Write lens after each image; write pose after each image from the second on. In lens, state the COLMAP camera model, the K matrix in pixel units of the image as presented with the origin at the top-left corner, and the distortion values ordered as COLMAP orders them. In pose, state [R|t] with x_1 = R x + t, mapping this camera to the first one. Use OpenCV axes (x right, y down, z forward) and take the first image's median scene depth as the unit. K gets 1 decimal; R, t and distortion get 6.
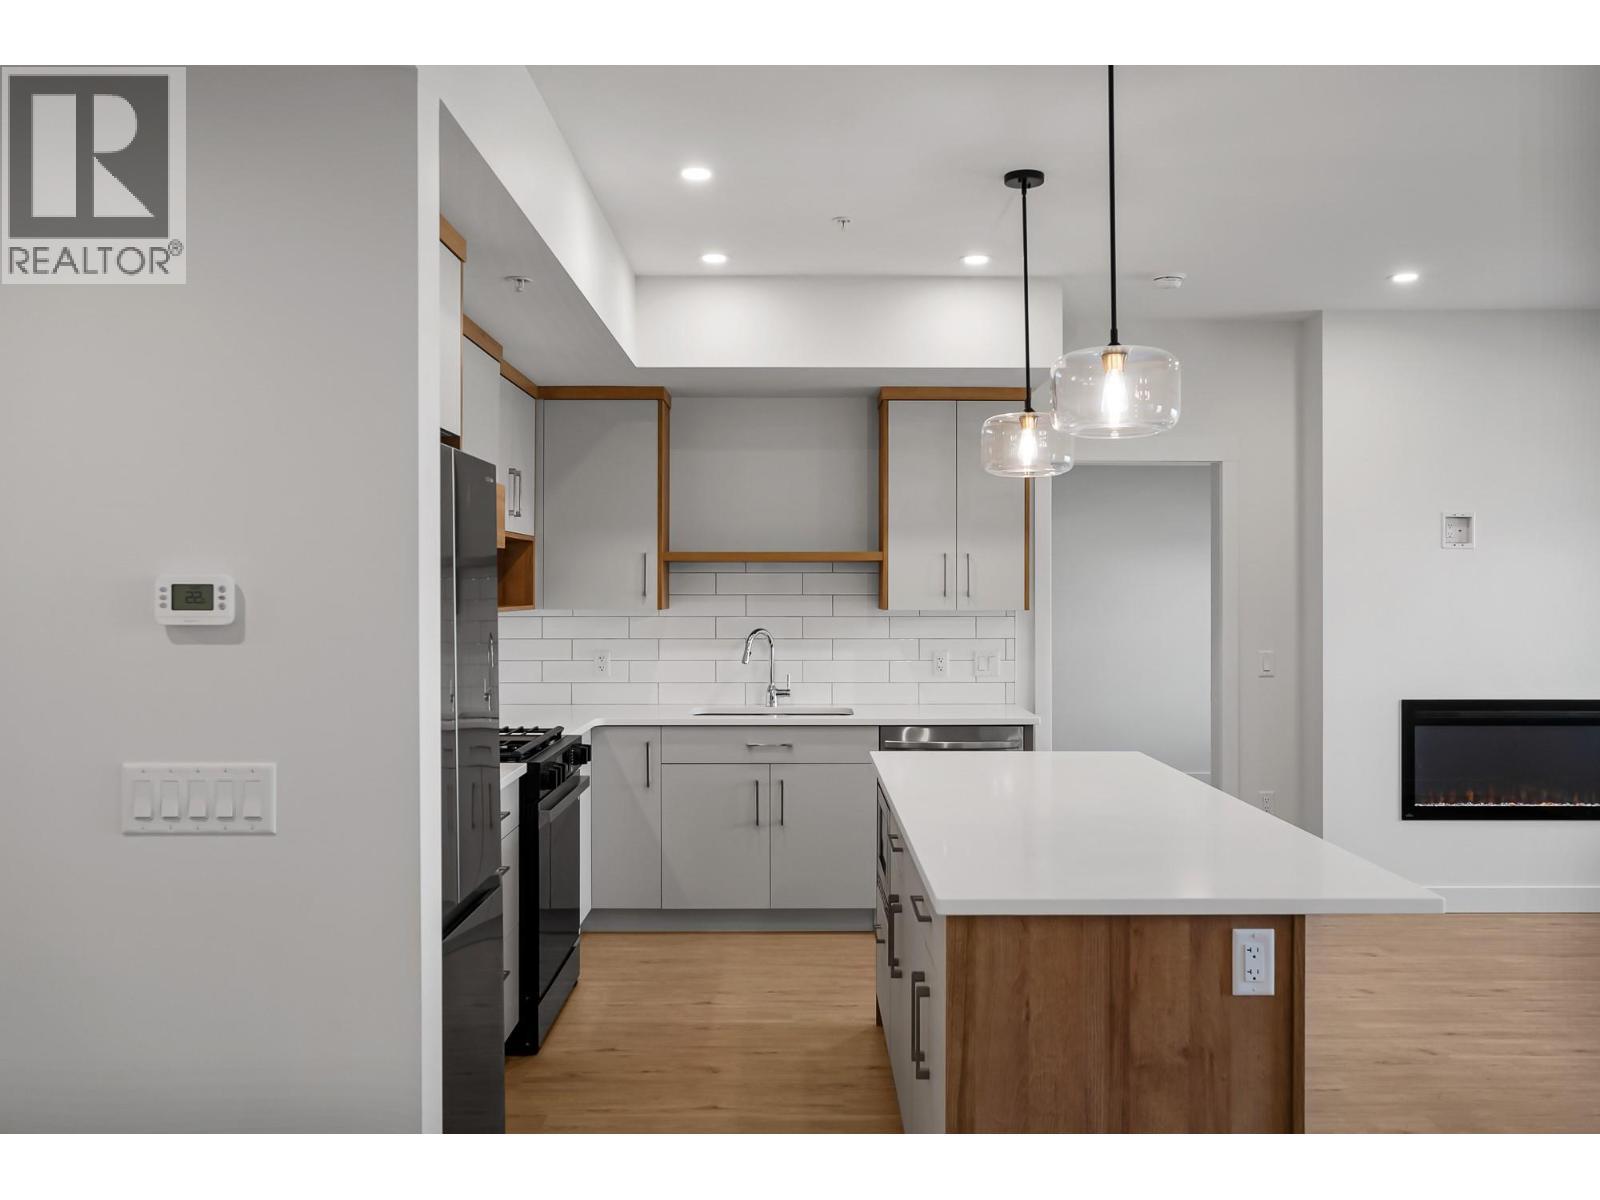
lens RADIAL K [[1302.6, 0, 799.4], [0, 1302.6, 584.0], [0, 0, 1]] dist [-0.021694, 0.044652]
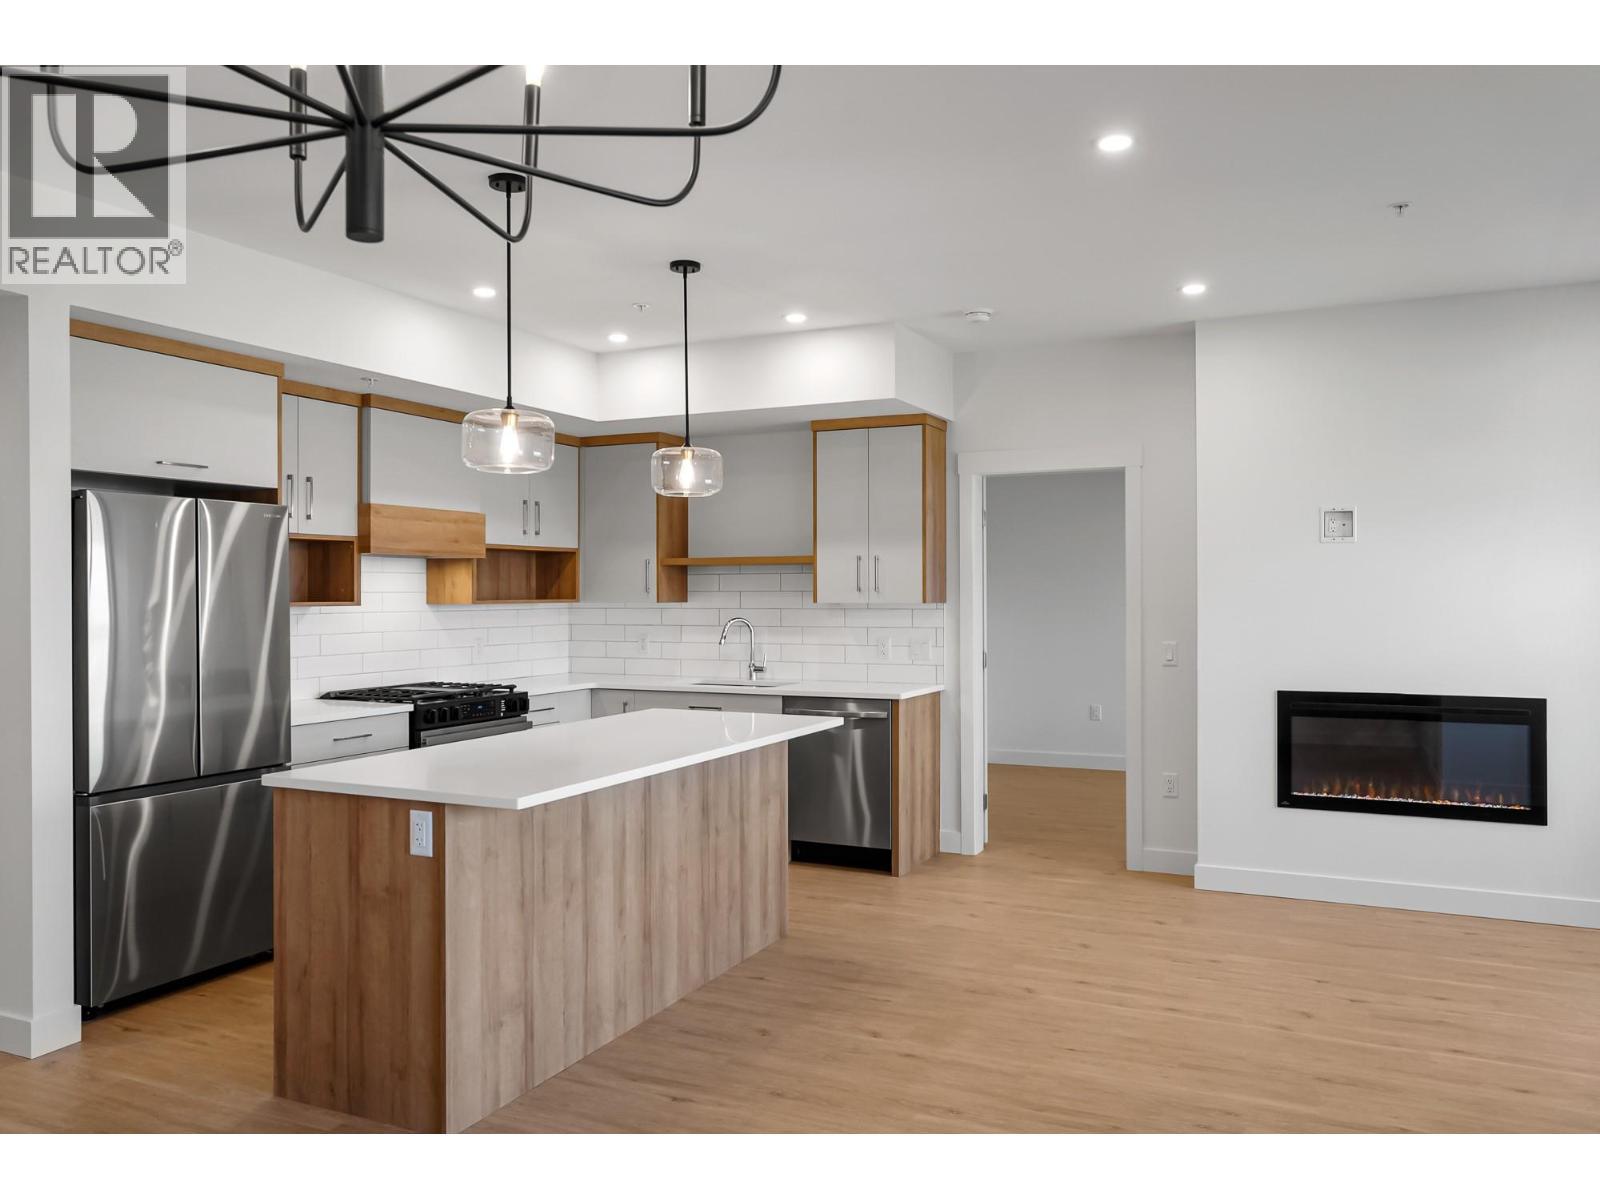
lens RADIAL K [[1183.2, 0, 803.7], [0, 1183.2, 590.6], [0, 0, 1]] dist [-0.002826, 0.002785]
pose [[0.902248, -0.004049, -0.431198, 0.572819], [0.005130, 0.999986, 0.001343, 0.007278], [0.431187, -0.003424, 0.902256, -0.009025]]
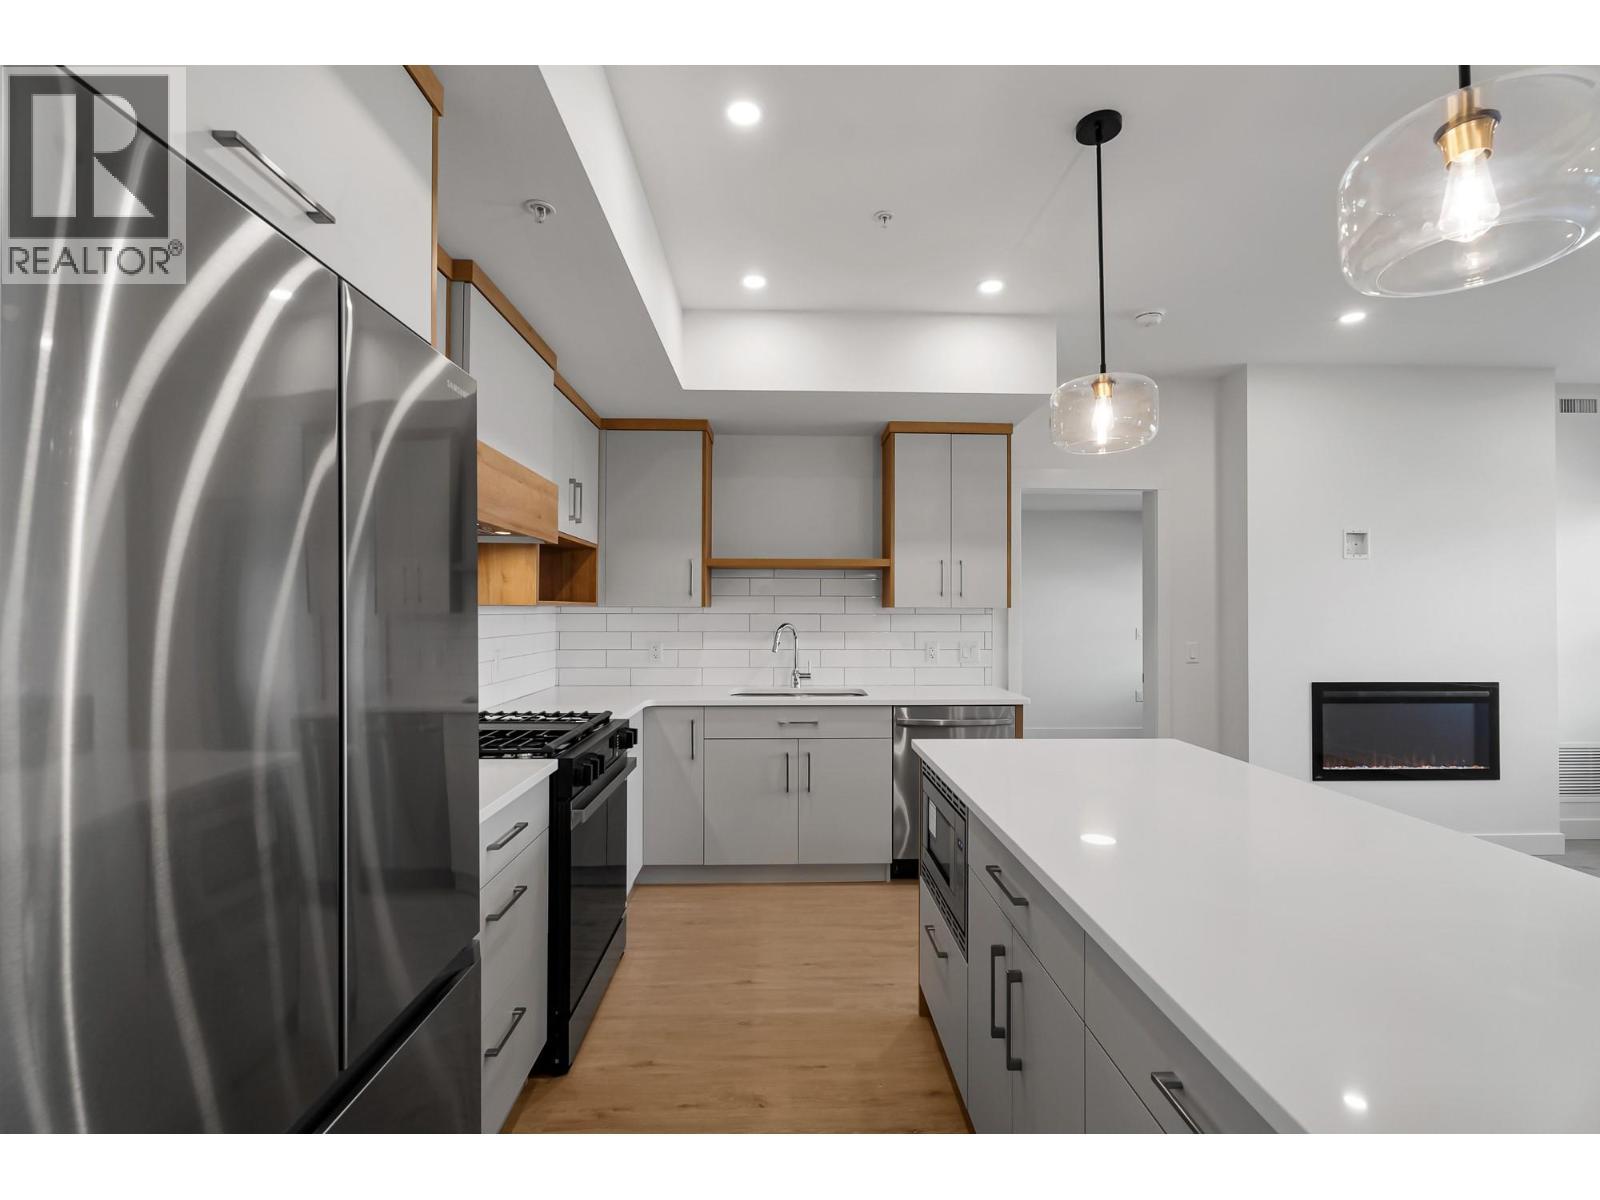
lens RADIAL K [[721.7, 0, 804.9], [0, 721.7, 600.8], [0, 0, 1]] dist [0.002875, 0.000080]
pose [[0.999526, 0.002541, 0.030684, -0.037285], [-0.002239, 0.999949, -0.009886, 0.022056], [-0.030707, 0.009813, 0.999480, 0.361106]]
